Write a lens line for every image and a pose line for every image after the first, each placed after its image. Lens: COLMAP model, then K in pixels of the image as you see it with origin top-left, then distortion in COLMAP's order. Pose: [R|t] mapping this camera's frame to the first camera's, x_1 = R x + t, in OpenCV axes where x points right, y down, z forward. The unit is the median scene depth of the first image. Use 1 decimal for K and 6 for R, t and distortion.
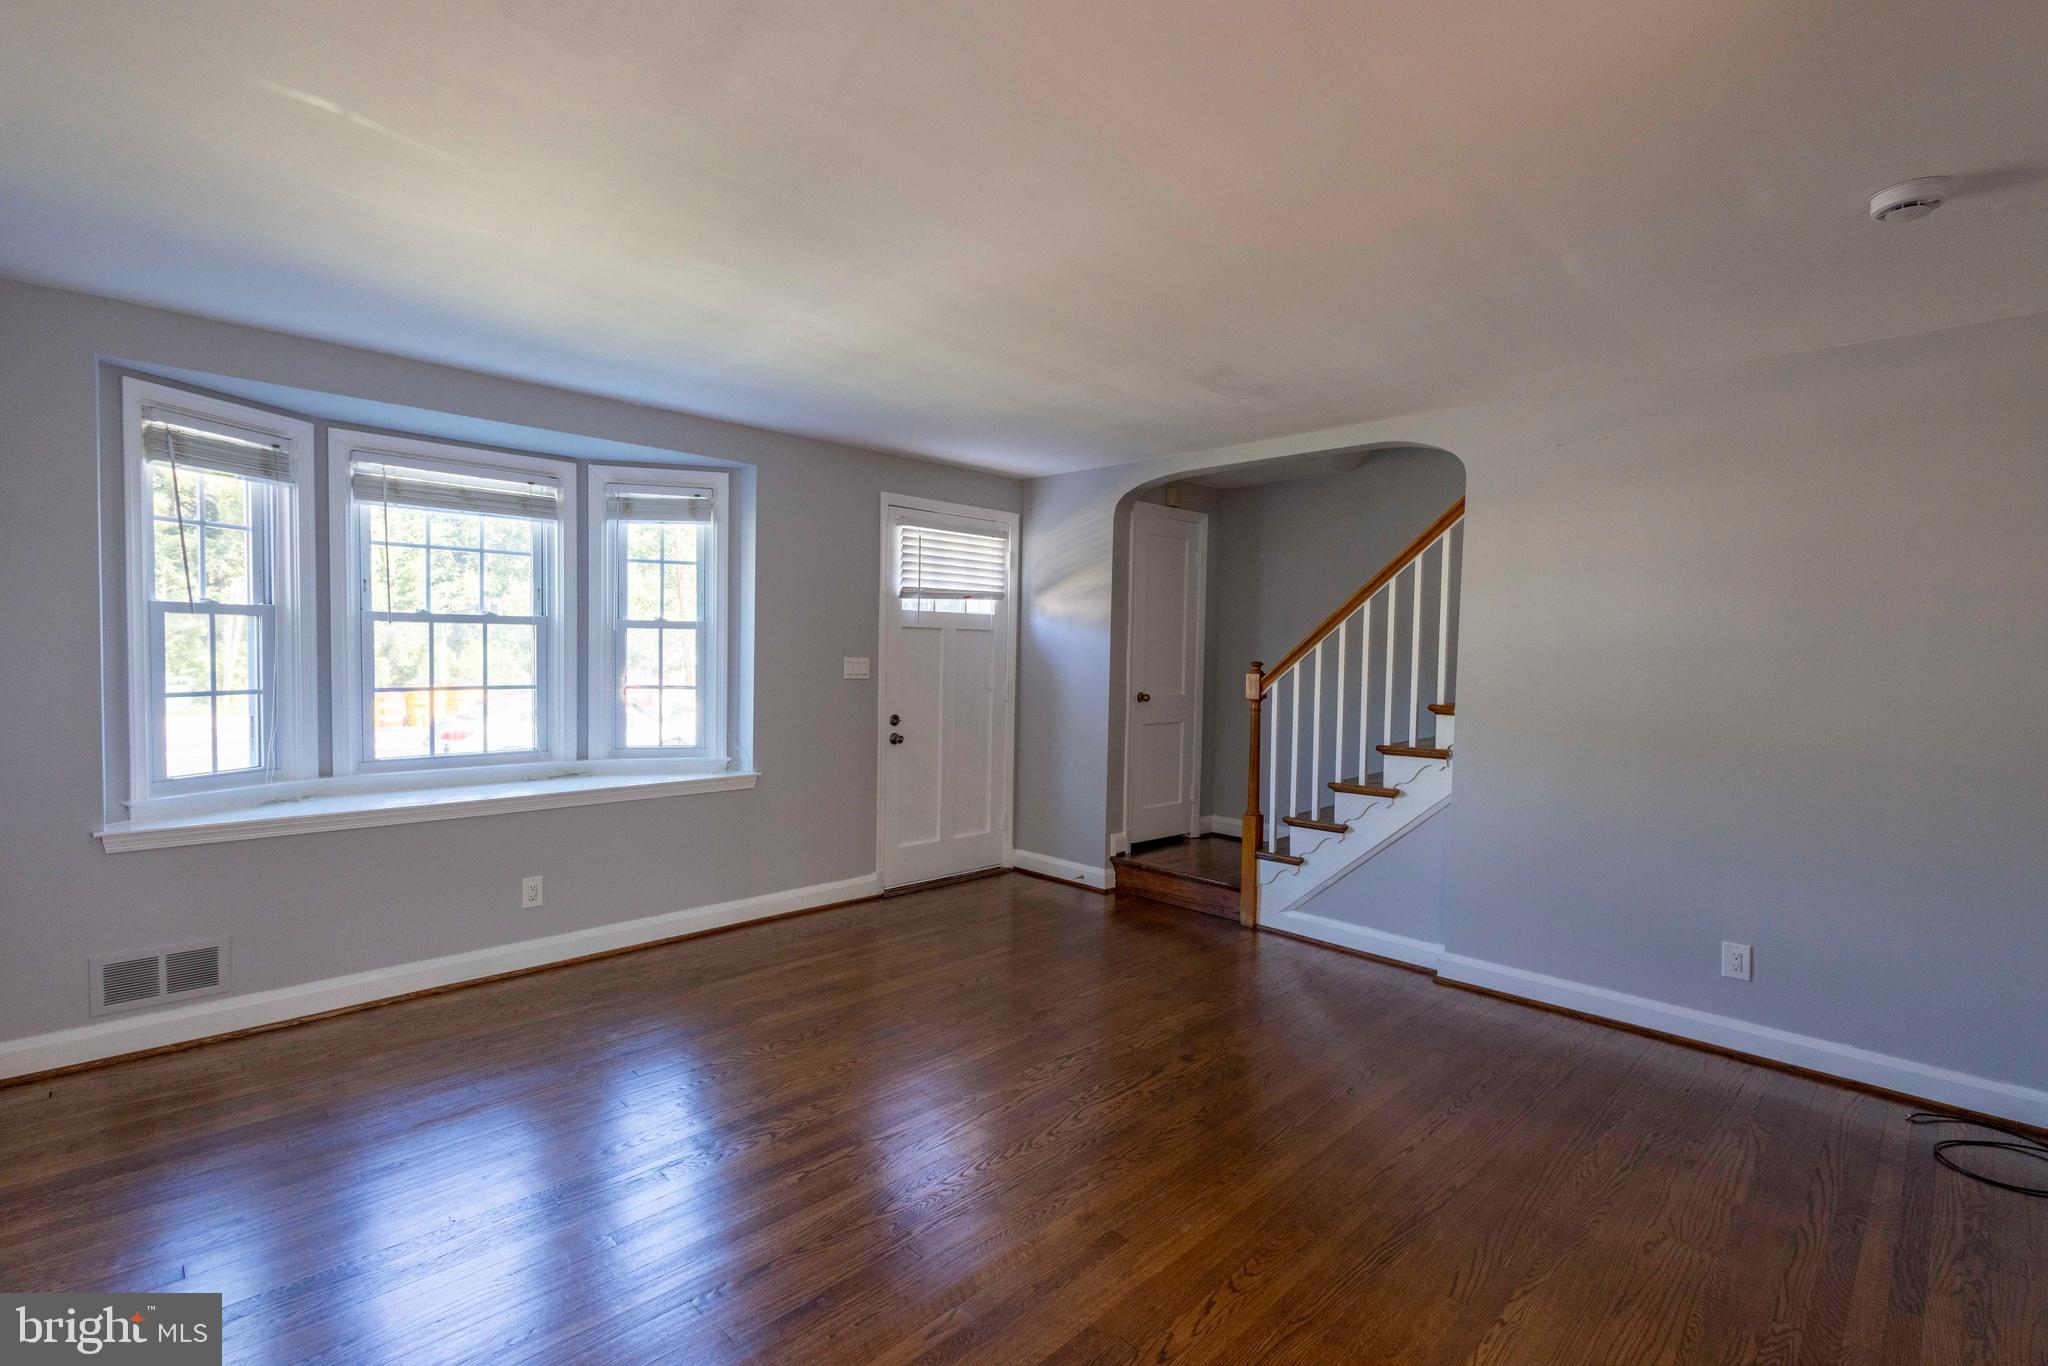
lens RADIAL K [[942.8, 0, 1024.3], [0, 942.8, 682.3], [0, 0, 1]] dist [0.008491, -0.000453]
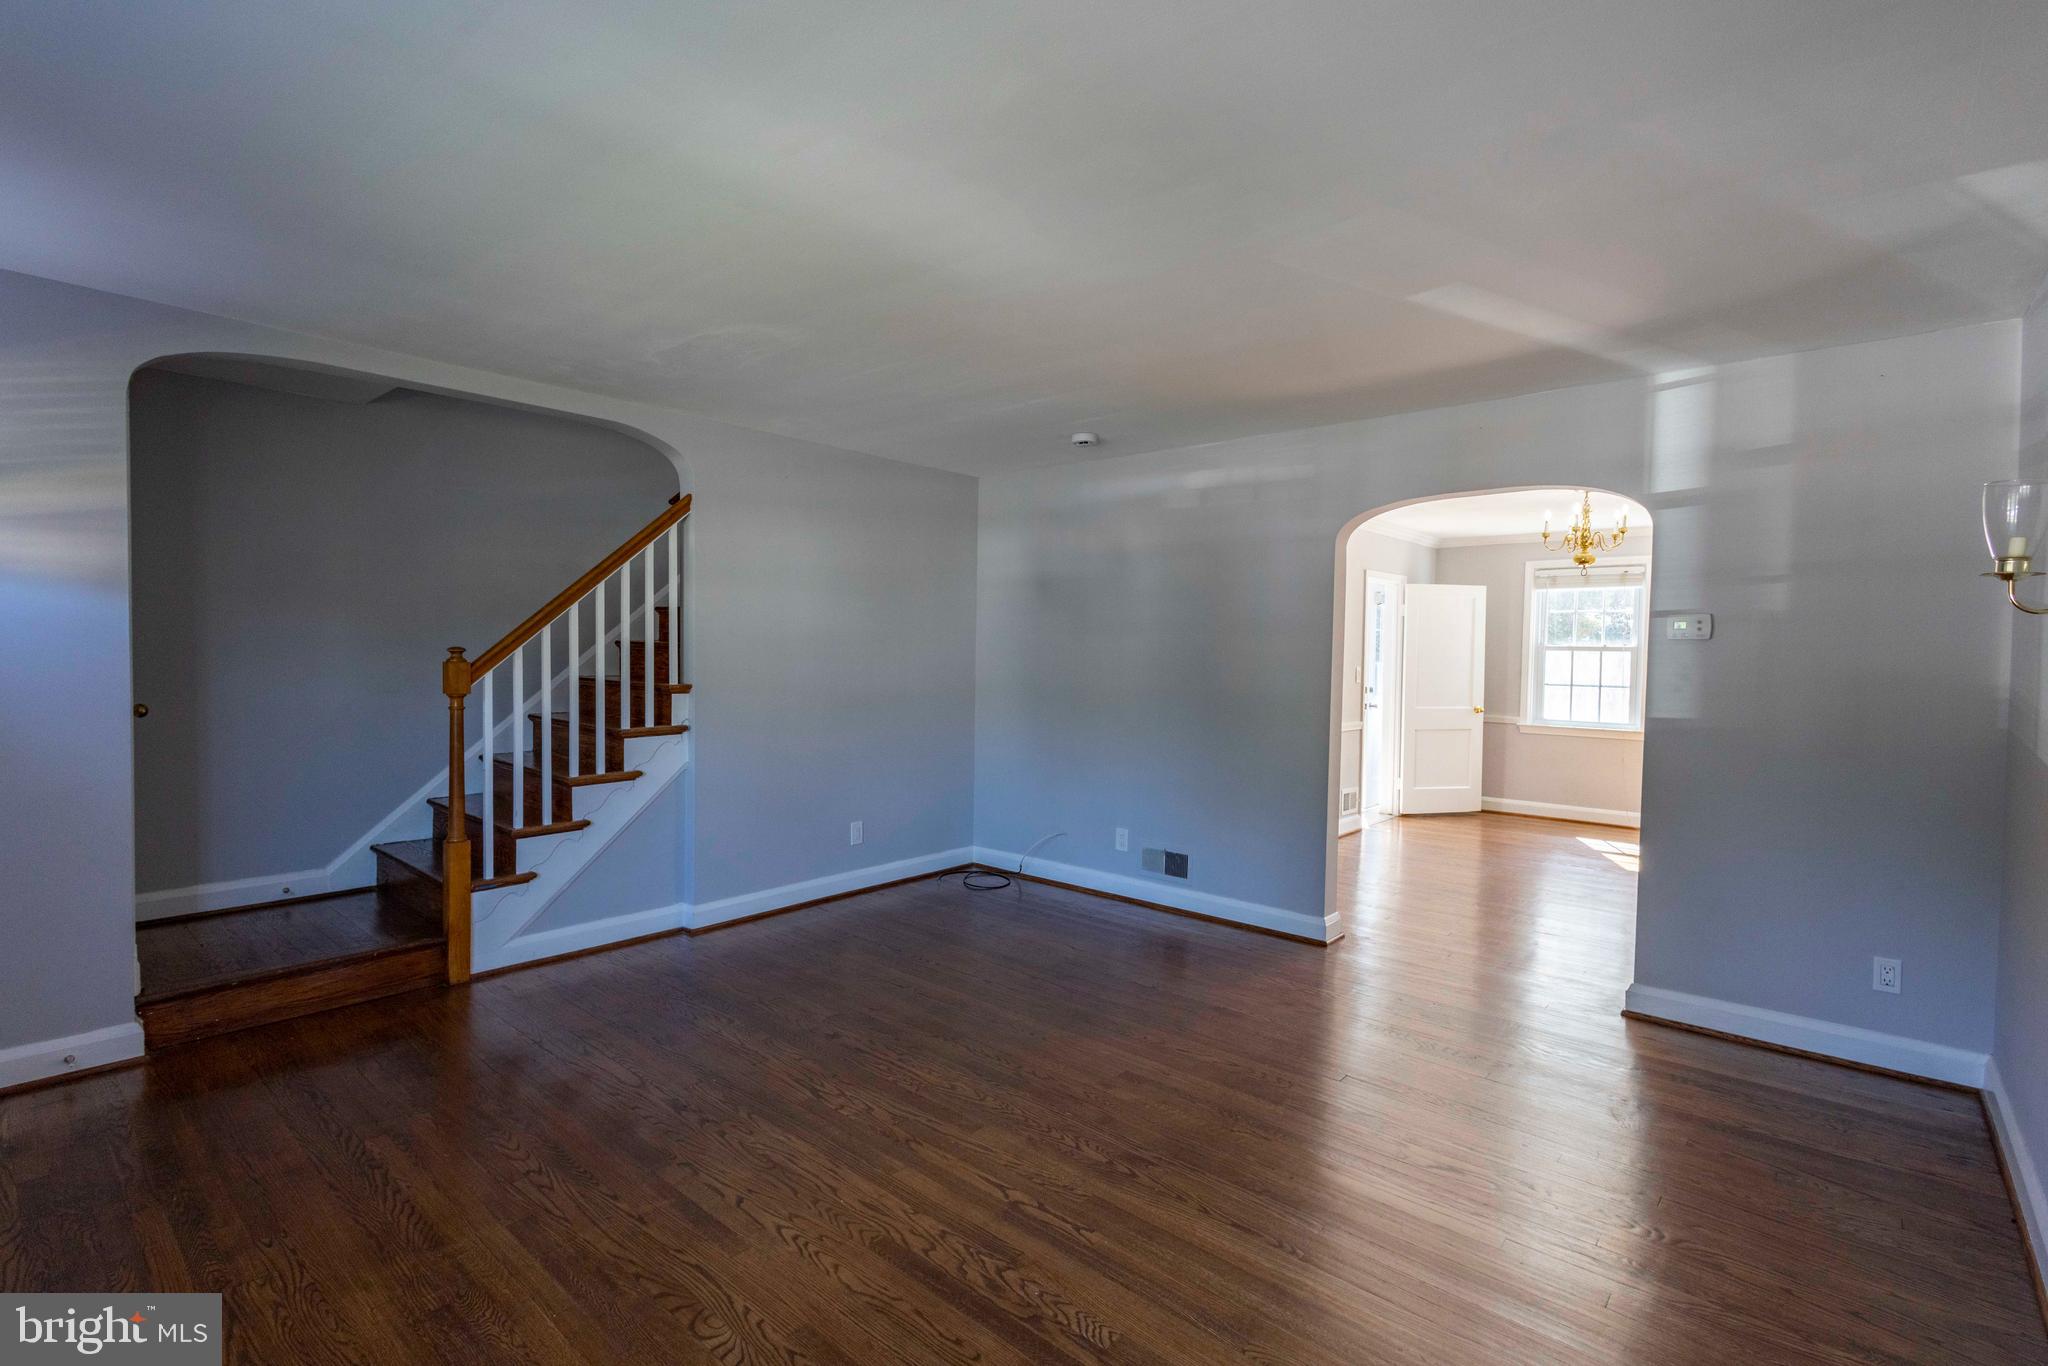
lens RADIAL K [[942.8, 0, 1024.9], [0, 942.8, 684.1], [0, 0, 1]] dist [0.008491, -0.000453]
pose [[-0.082492, -0.055905, 0.995022, -0.656321], [0.016701, 0.998208, 0.057469, -0.032203], [-0.996452, 0.021358, -0.081410, 0.668763]]
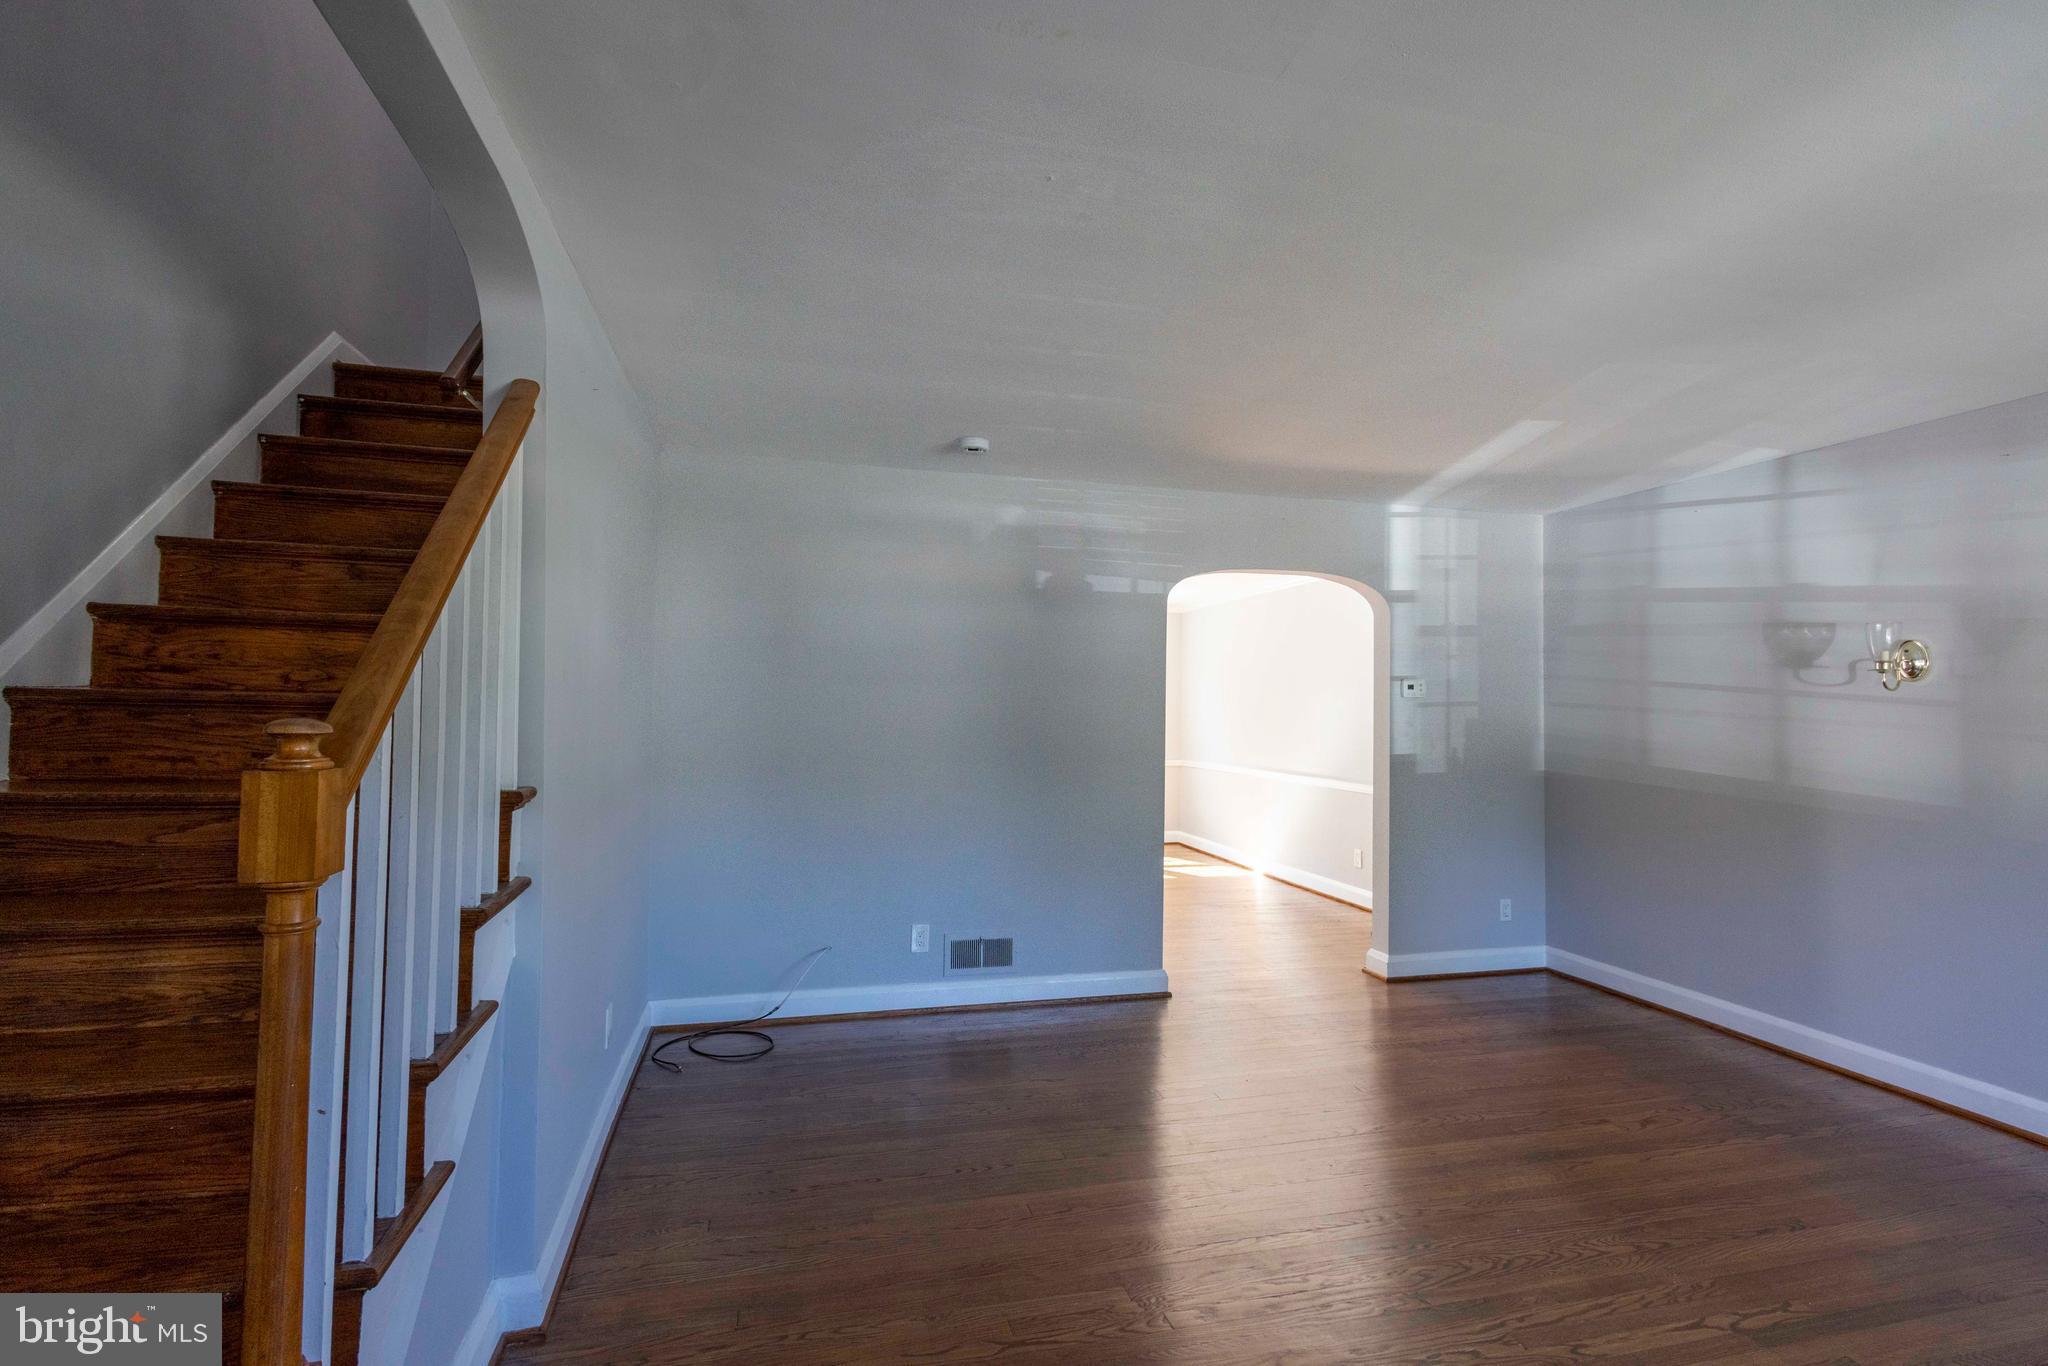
lens RADIAL K [[942.8, 0, 1025.0], [0, 942.8, 684.2], [0, 0, 1]] dist [0.008491, -0.000453]
pose [[-0.872404, -0.018216, 0.488445, -0.020435], [-0.013852, 0.999825, 0.012546, -0.038006], [-0.488588, 0.004180, -0.872504, 1.267613]]
